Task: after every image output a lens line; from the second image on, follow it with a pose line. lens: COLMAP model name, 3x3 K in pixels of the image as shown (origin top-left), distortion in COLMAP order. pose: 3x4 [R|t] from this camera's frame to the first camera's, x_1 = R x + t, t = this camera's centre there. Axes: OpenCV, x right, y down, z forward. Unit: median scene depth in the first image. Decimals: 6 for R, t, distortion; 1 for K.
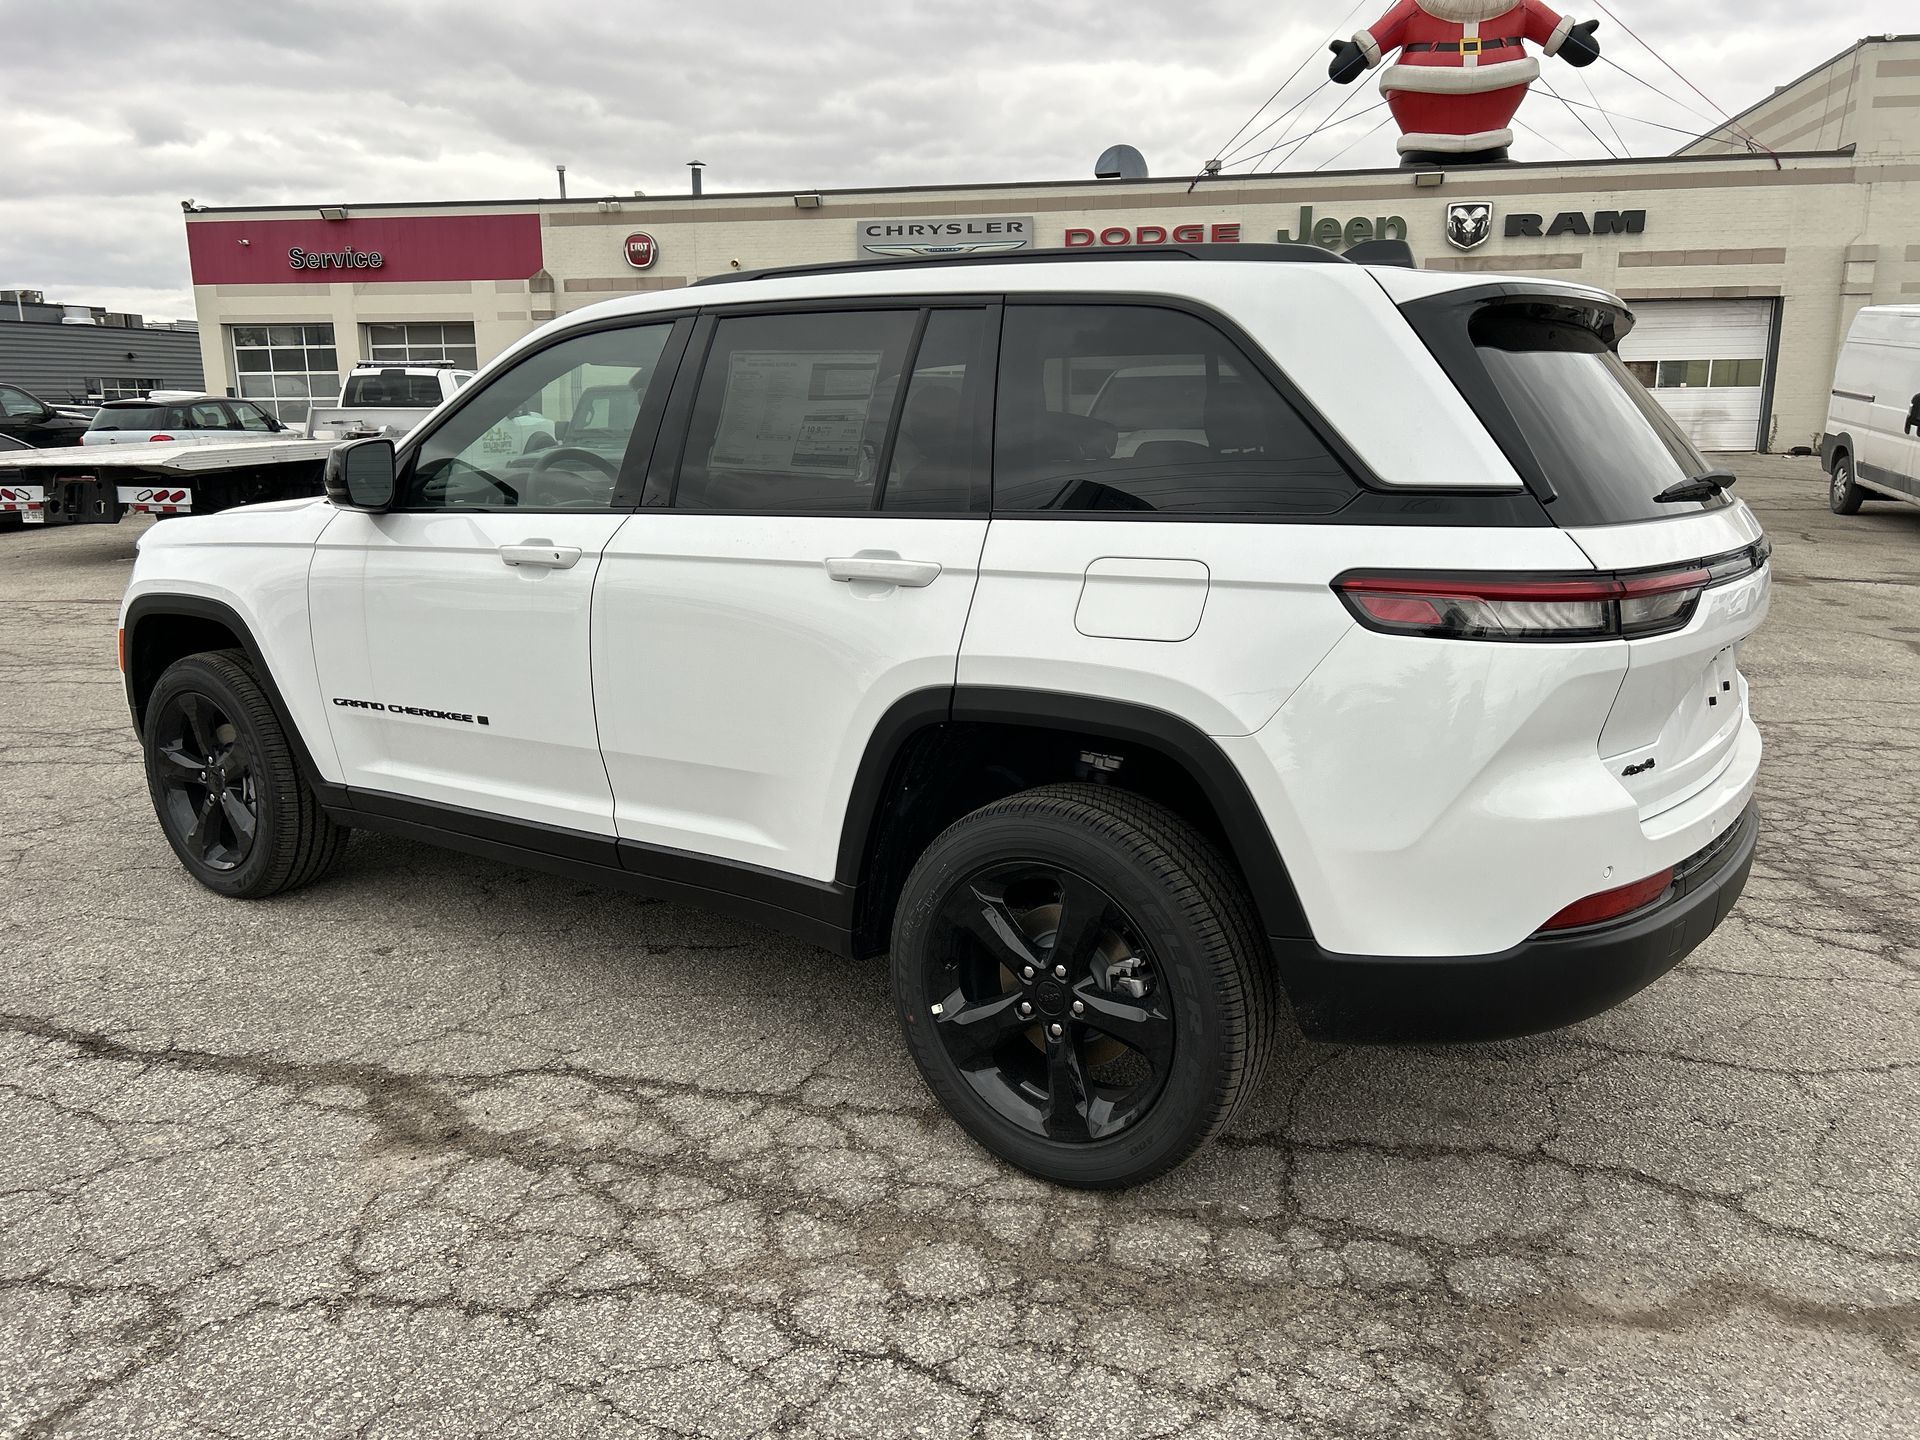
lens RADIAL K [[1432.0, 0, 957.0], [0, 1432.0, 722.4], [0, 0, 1]] dist [0.063988, -0.066248]
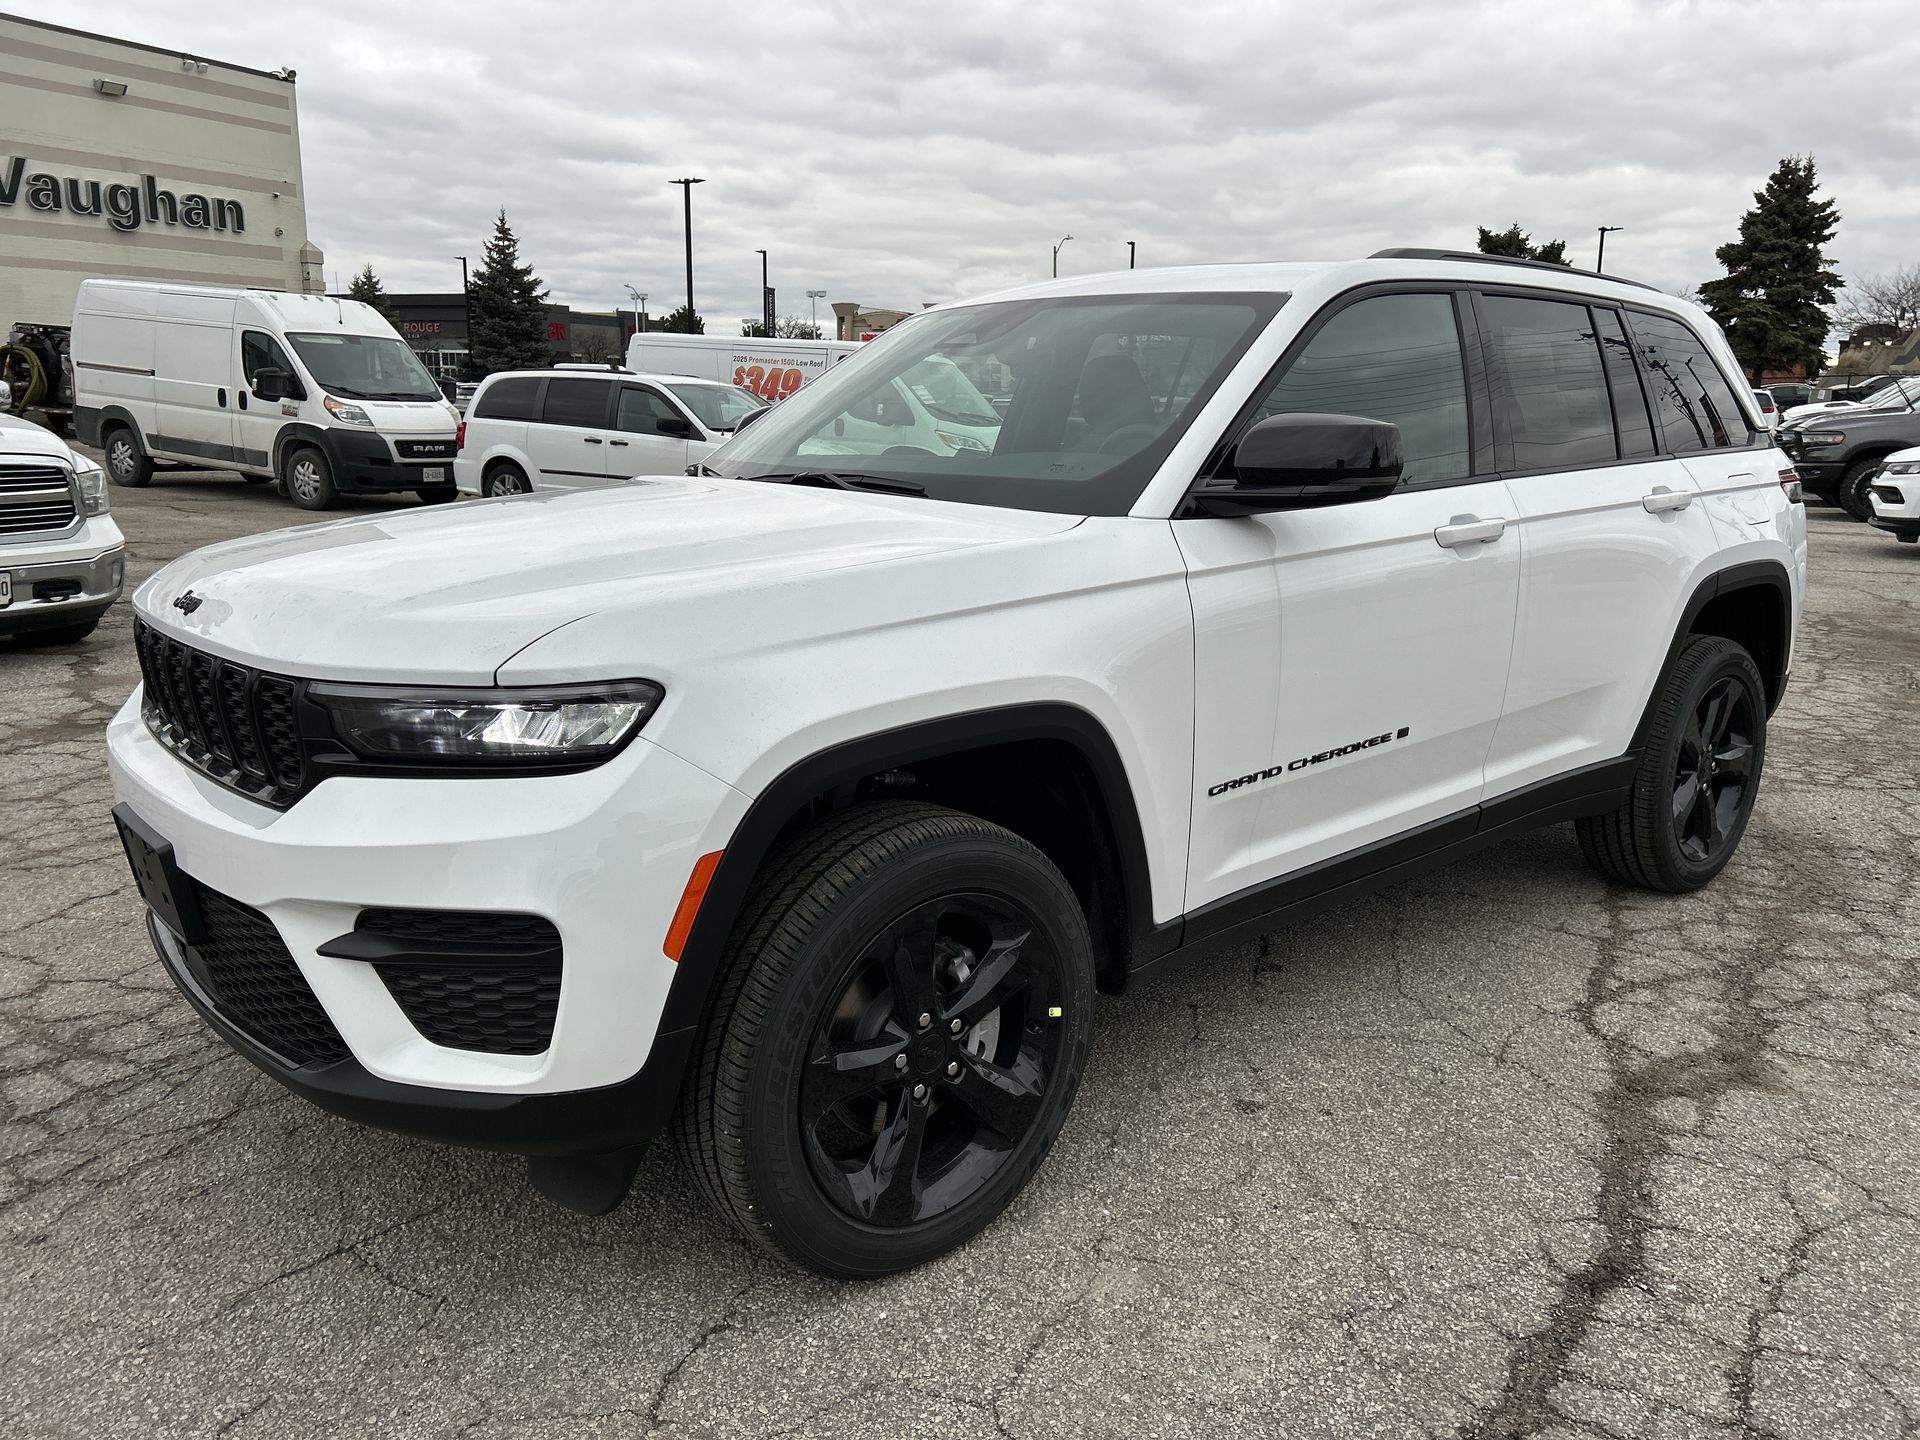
lens RADIAL K [[1432.0, 0, 975.4], [0, 1432.0, 709.4], [0, 0, 1]] dist [0.063988, -0.066248]
pose [[0.239222, -0.200969, 0.949939, -1.459864], [0.192736, 0.968706, 0.156402, -0.241612], [-0.951644, 0.145673, 0.270470, 1.211688]]
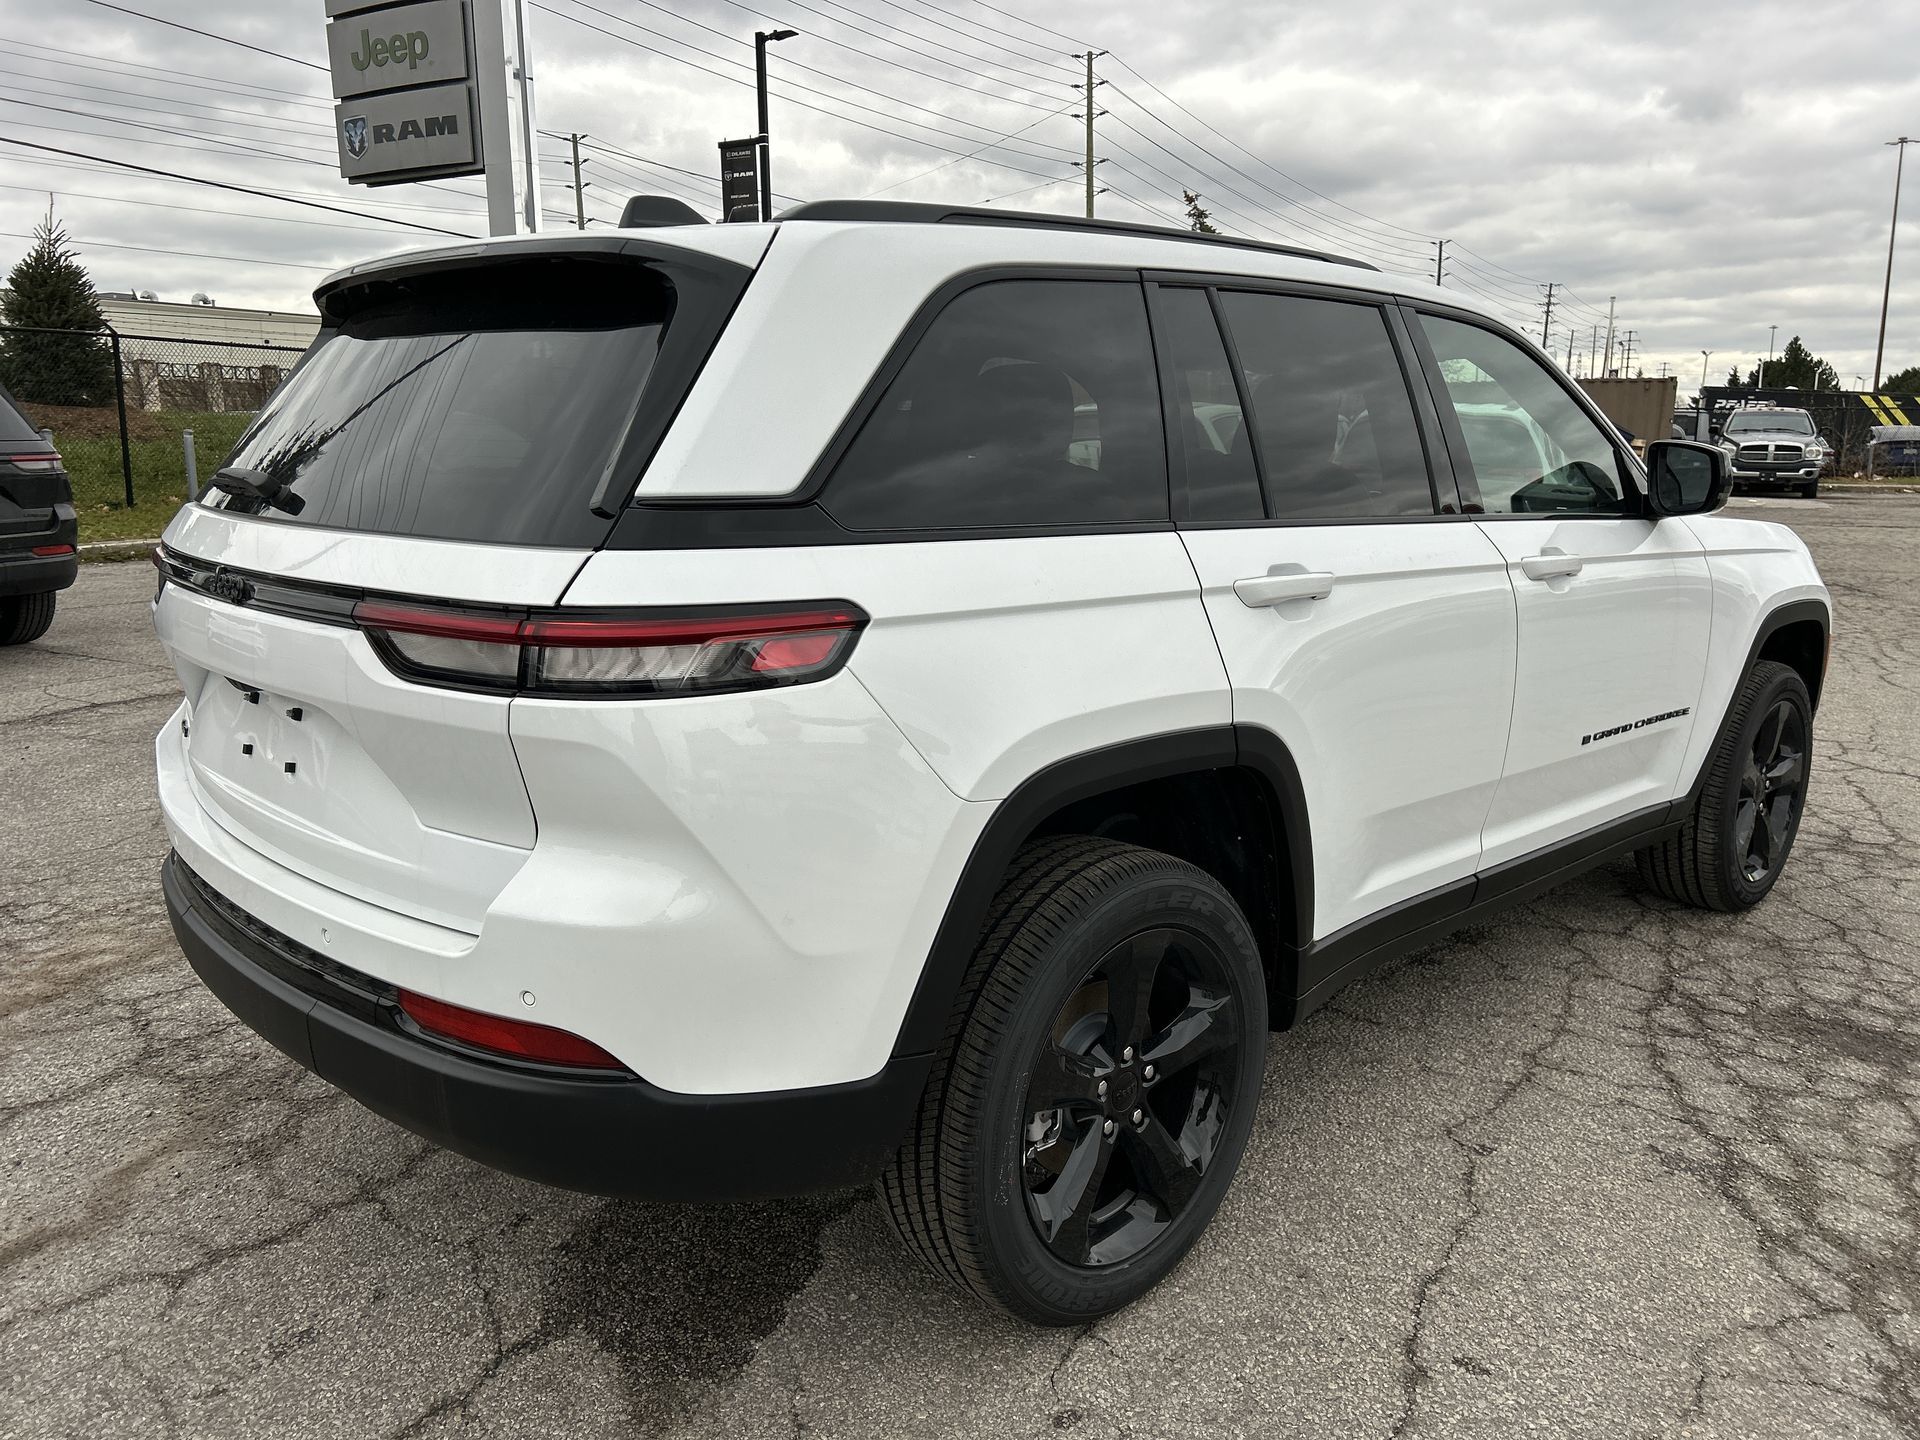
lens RADIAL K [[1432.0, 0, 960.4], [0, 1432.0, 722.2], [0, 0, 1]] dist [0.063988, -0.066248]
pose [[-0.194316, 0.198218, -0.960703, 1.141271], [-0.207979, 0.948780, 0.237825, -0.287695], [0.958638, 0.246020, -0.143138, 1.395336]]
